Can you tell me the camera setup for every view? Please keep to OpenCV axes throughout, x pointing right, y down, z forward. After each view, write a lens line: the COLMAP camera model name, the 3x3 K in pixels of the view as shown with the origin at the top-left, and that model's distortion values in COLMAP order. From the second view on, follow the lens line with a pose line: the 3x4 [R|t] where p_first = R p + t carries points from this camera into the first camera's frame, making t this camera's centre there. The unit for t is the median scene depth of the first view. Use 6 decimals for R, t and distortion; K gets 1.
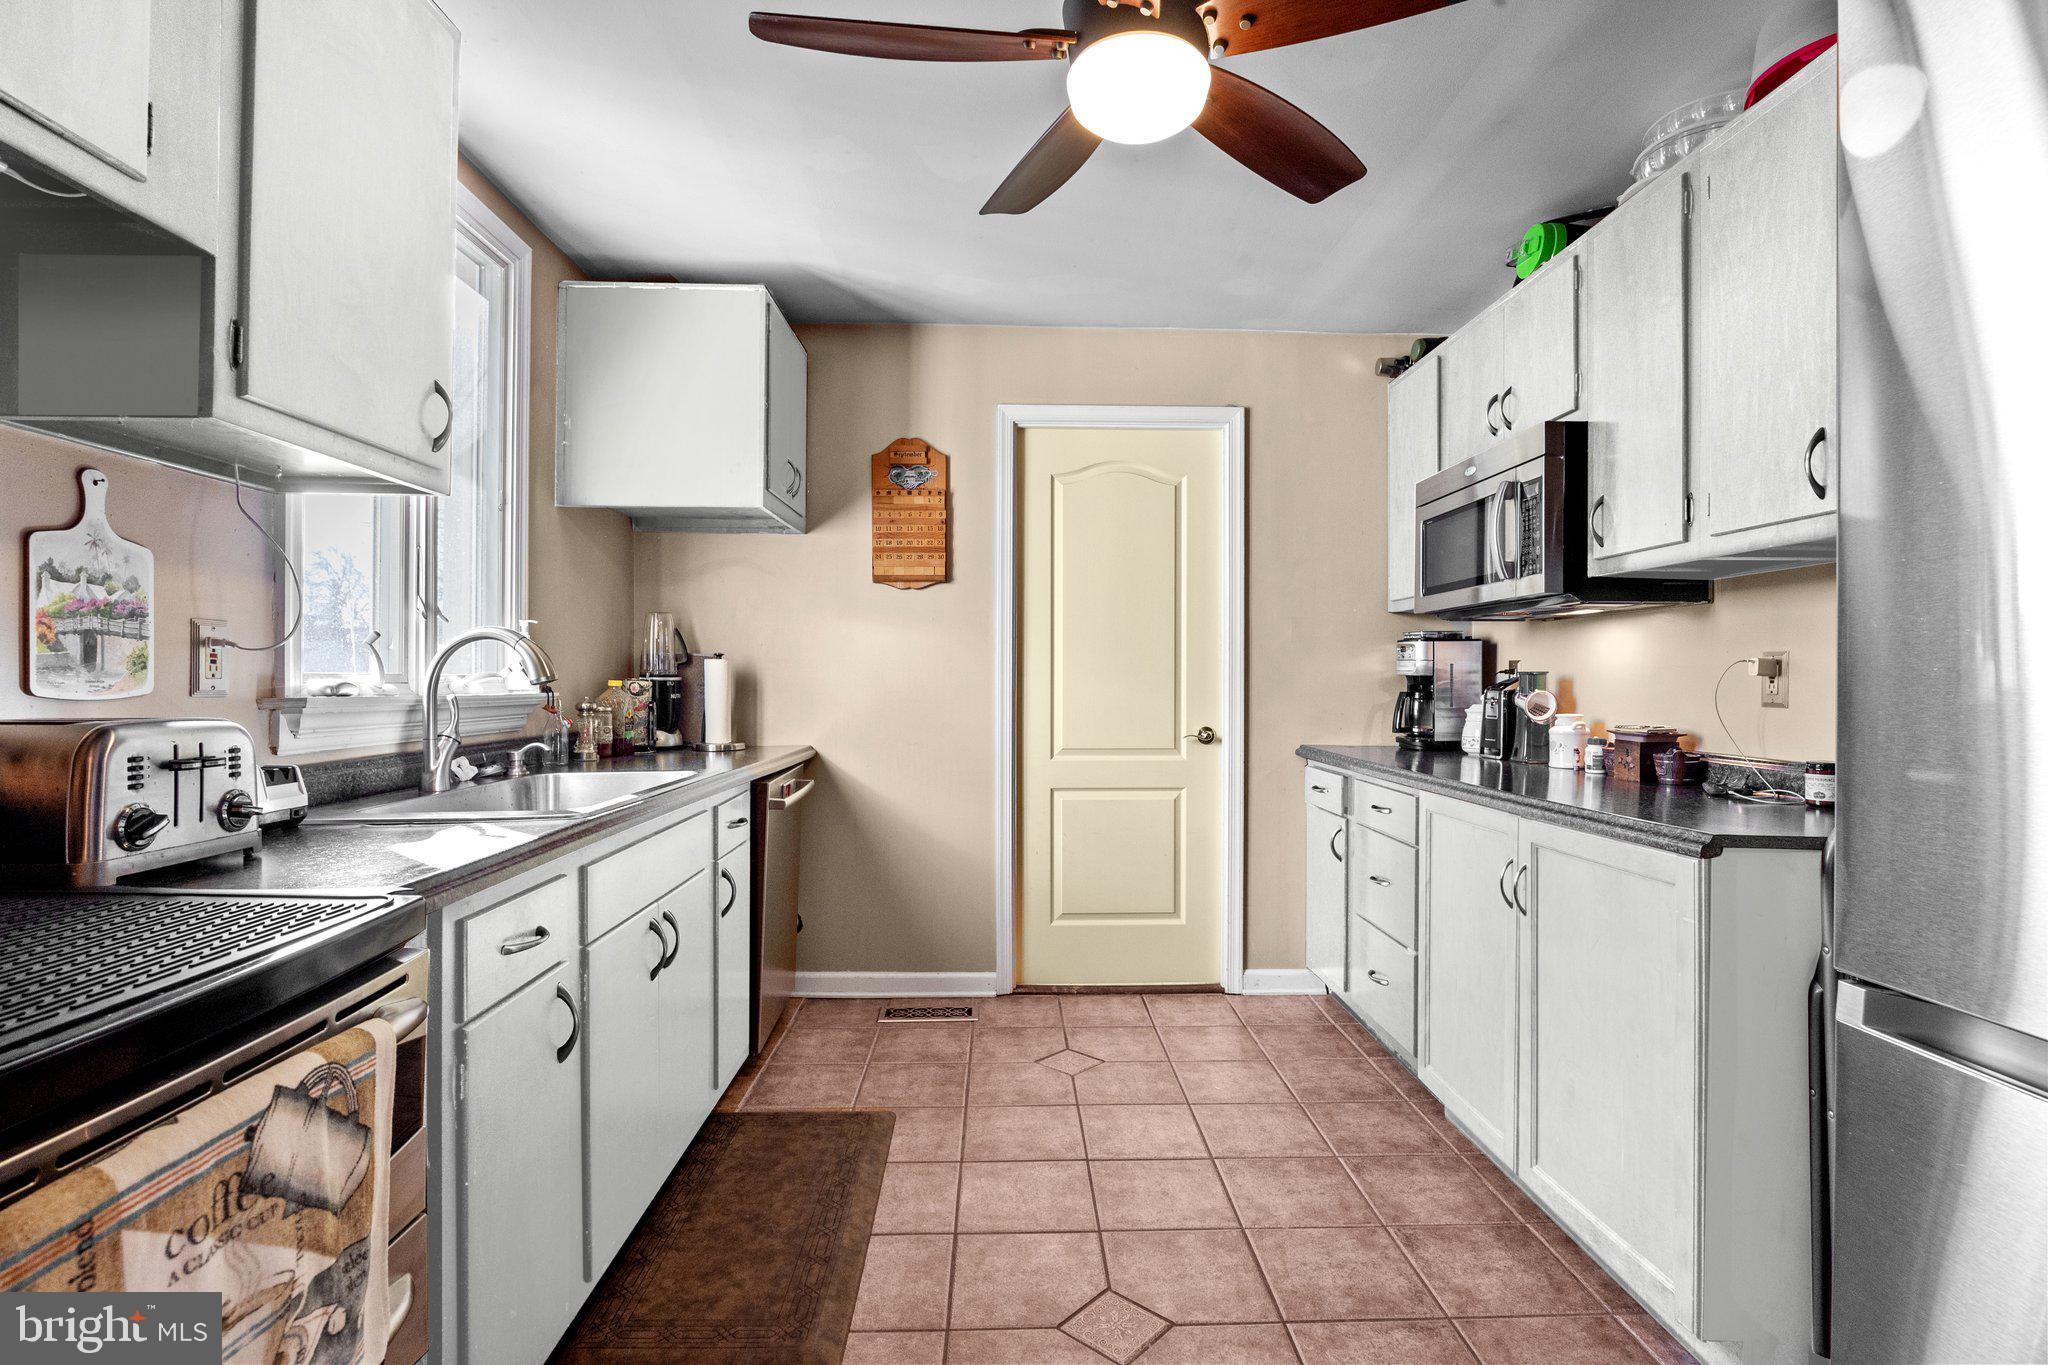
lens RADIAL K [[968.4, 0, 1026.6], [0, 968.4, 676.1], [0, 0, 1]] dist [-0.010760, 0.000250]
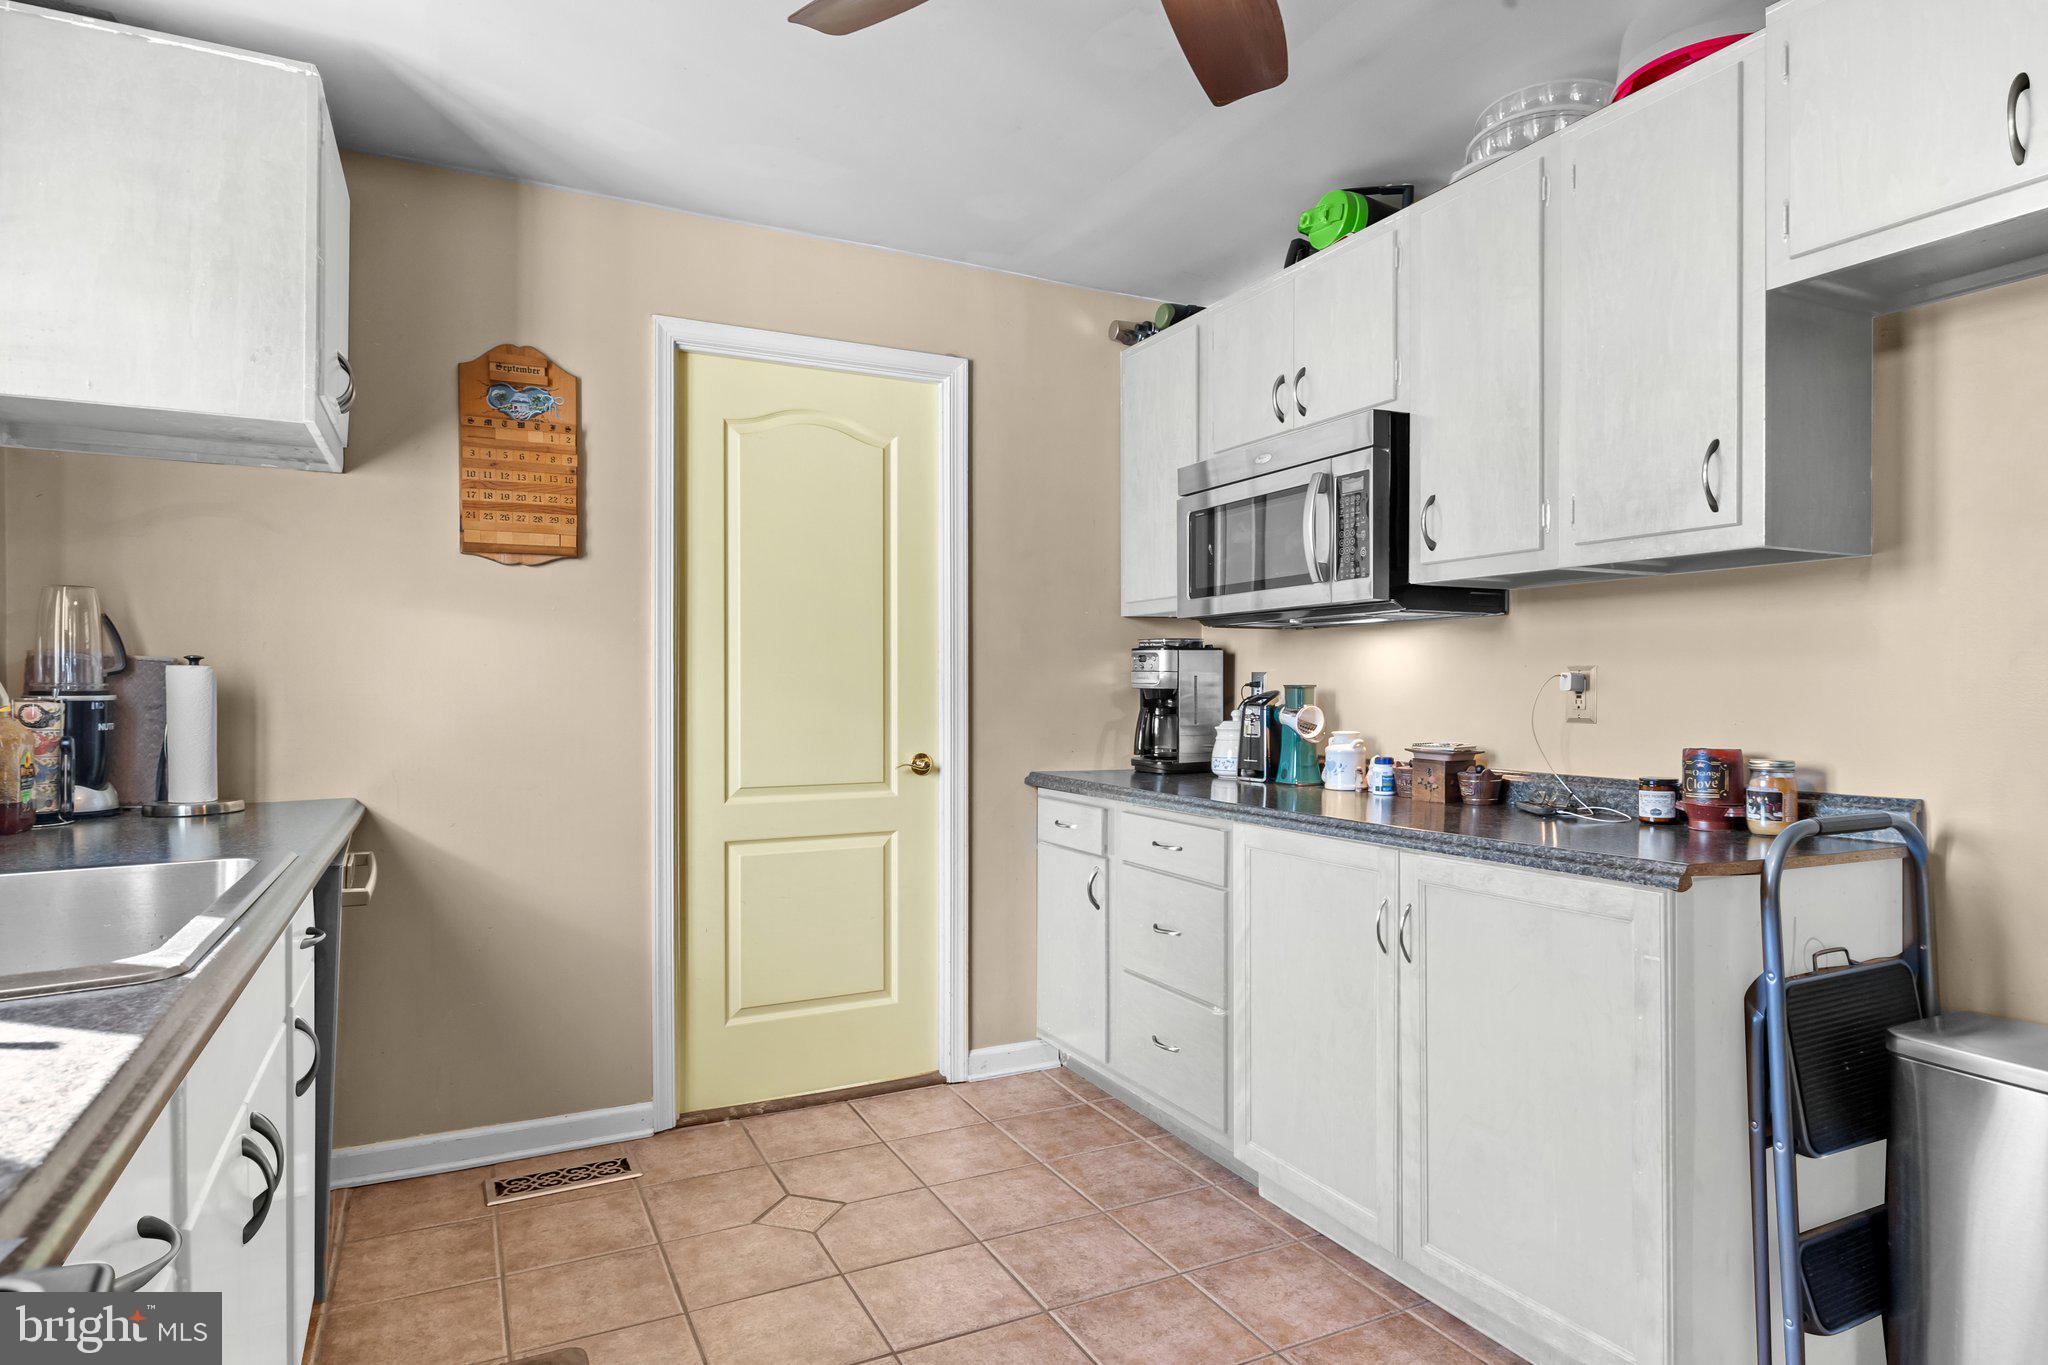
lens RADIAL K [[1129.5, 0, 1015.0], [0, 1129.5, 688.6], [0, 0, 1]] dist [-0.001369, -0.001315]
pose [[0.905570, -0.002759, 0.424187, -0.154223], [0.001434, 0.999993, 0.003442, -0.004763], [-0.424194, -0.002508, 0.905568, 0.133132]]
